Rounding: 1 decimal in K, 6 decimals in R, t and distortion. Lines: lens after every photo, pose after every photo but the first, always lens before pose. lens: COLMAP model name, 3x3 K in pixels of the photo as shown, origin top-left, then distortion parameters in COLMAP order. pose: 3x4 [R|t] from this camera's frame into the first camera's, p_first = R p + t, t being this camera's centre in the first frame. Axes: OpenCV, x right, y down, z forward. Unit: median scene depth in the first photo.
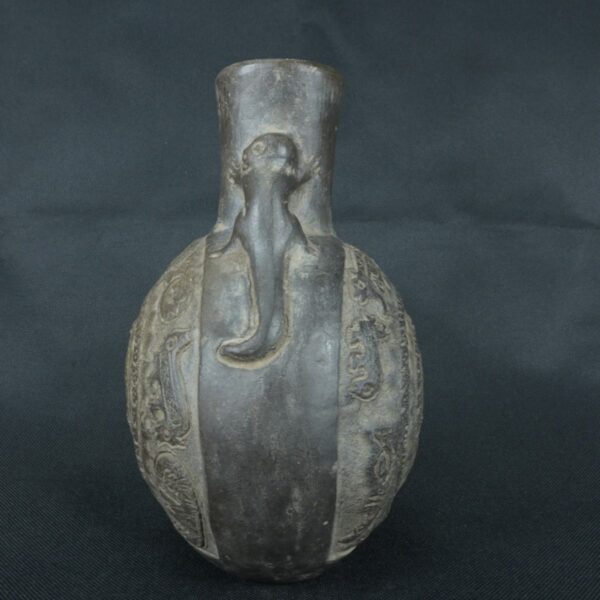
lens RADIAL K [[623.8, 0, 300.0], [0, 623.8, 300.0], [0, 0, 1]] dist [-0.002794, 0.002098]
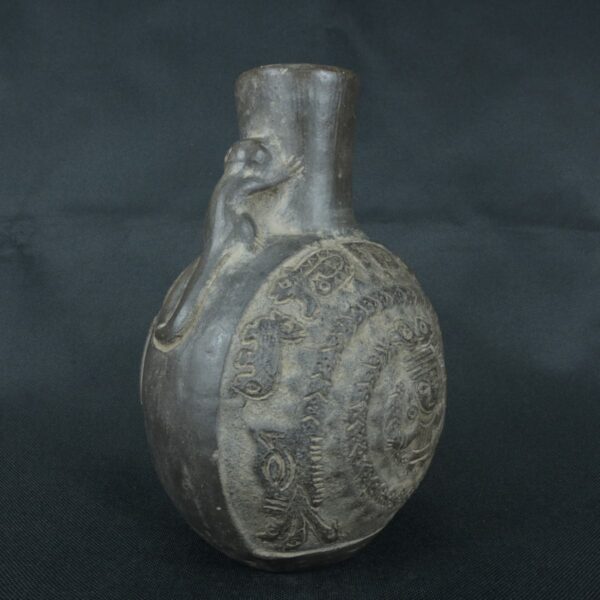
lens RADIAL K [[623.8, 0, 300.0], [0, 623.8, 300.0], [0, 0, 1]] dist [-0.002794, 0.002098]
pose [[0.744262, 0.063634, -0.664849, 0.811310], [-0.070528, 0.997373, 0.016508, -0.017845], [0.664153, 0.034604, 0.746795, 0.296002]]
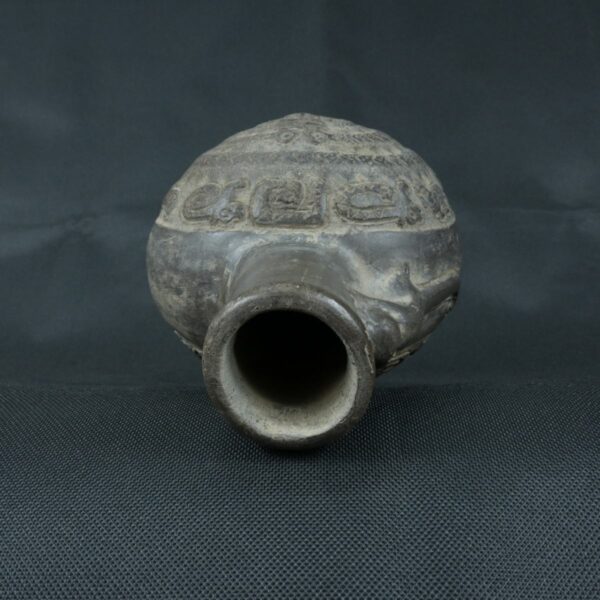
lens RADIAL K [[623.8, 0, 300.0], [0, 623.8, 300.0], [0, 0, 1]] dist [-0.002794, 0.002098]
pose [[0.036161, -0.937041, -0.347341, 0.343474], [0.191722, -0.334608, 0.922649, -1.158612], [-0.980783, -0.099957, 0.167551, 1.047061]]
